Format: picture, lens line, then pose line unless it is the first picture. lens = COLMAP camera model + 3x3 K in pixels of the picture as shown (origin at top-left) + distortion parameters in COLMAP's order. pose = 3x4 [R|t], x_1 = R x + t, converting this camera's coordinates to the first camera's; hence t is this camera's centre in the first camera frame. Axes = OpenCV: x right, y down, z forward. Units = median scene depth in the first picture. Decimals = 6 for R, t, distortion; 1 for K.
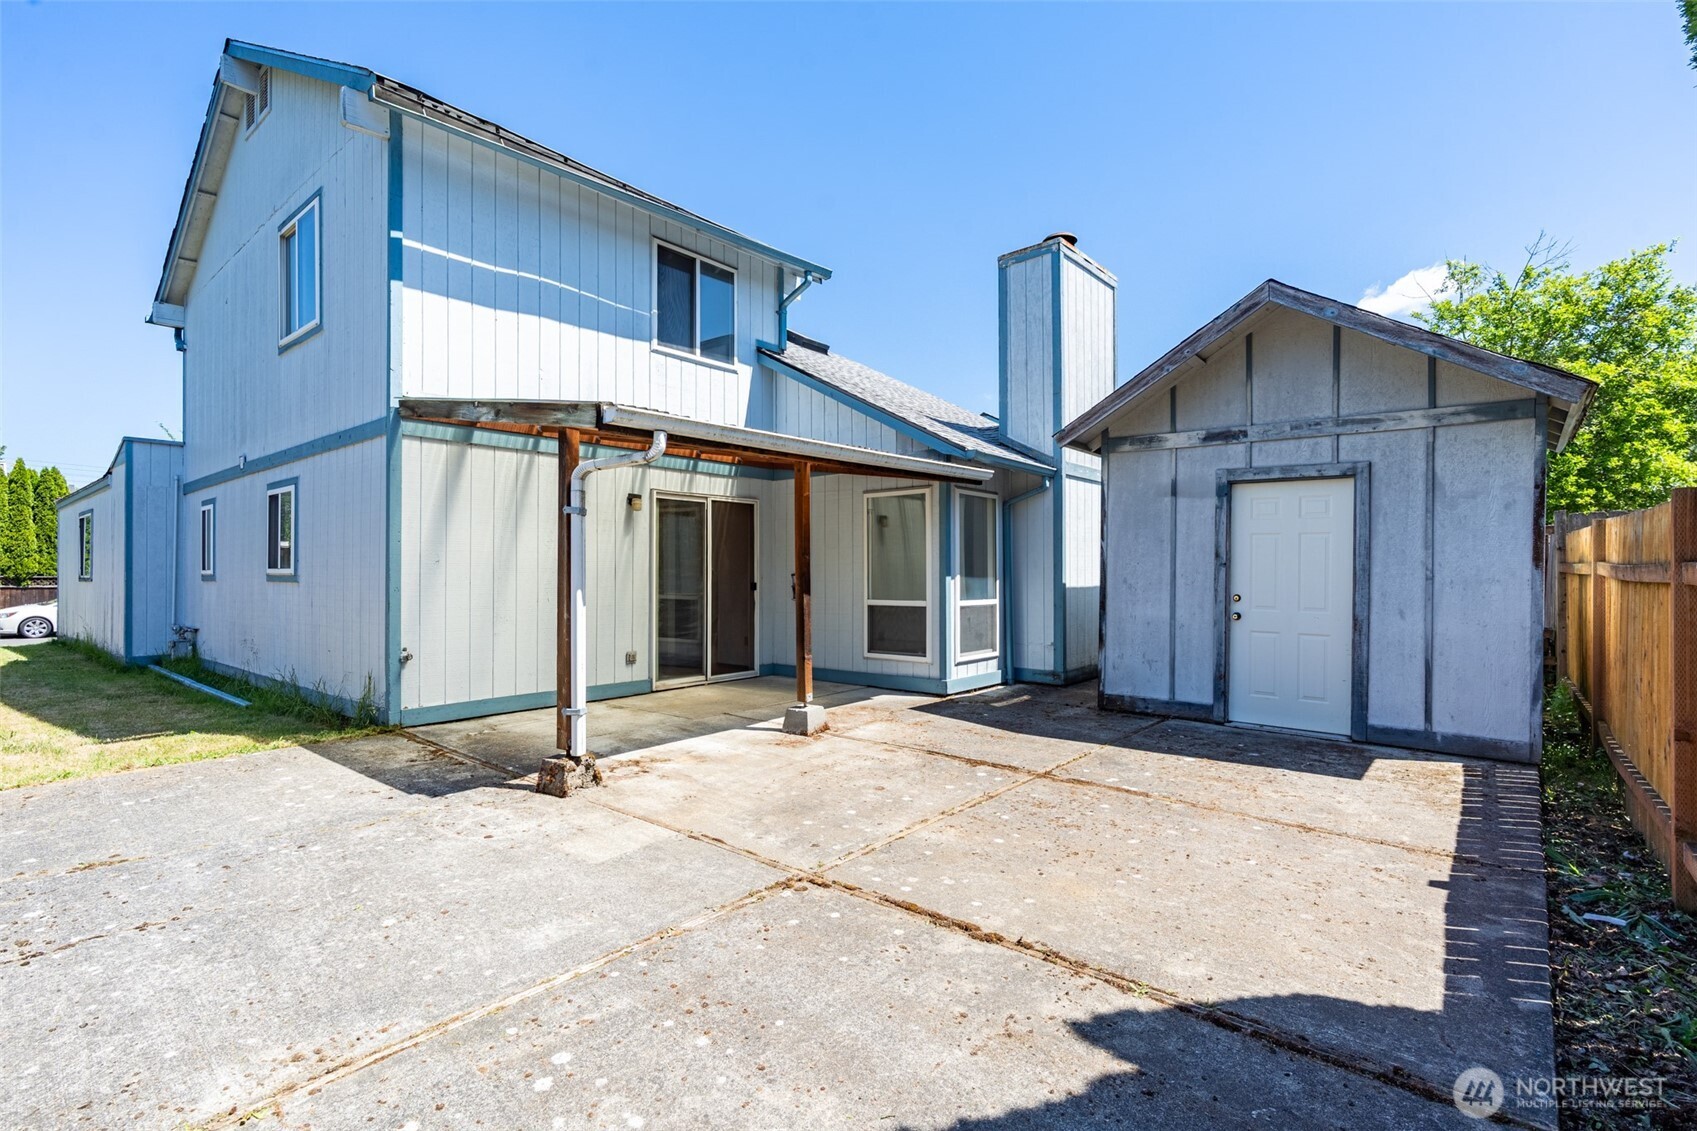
lens RADIAL K [[787.9, 0, 845.0], [0, 787.9, 567.4], [0, 0, 1]] dist [-0.003816, -0.000221]
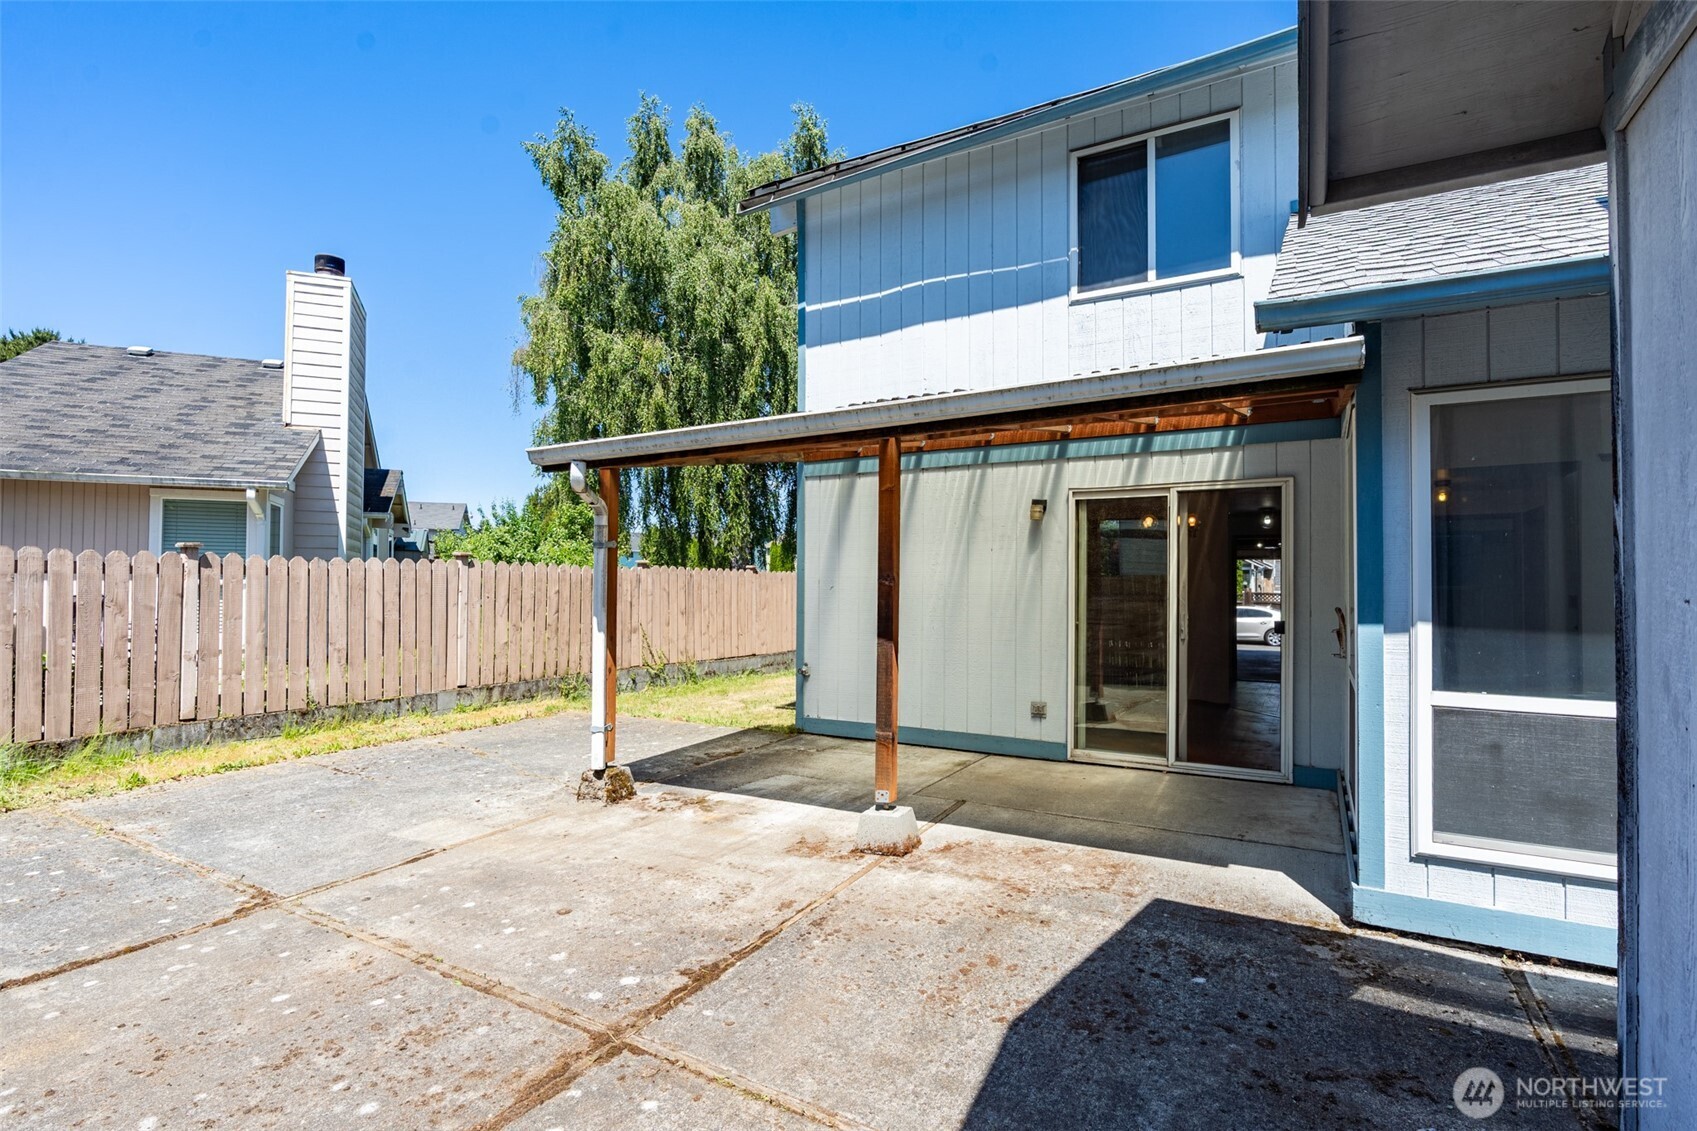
lens RADIAL K [[811.6, 0, 838.4], [0, 811.6, 574.8], [0, 0, 1]] dist [-0.005521, 0.000553]
pose [[0.172542, -0.014362, -0.984897, 0.551711], [-0.000889, 0.999891, -0.014736, -0.007752], [0.985002, 0.003418, 0.172510, 0.761948]]
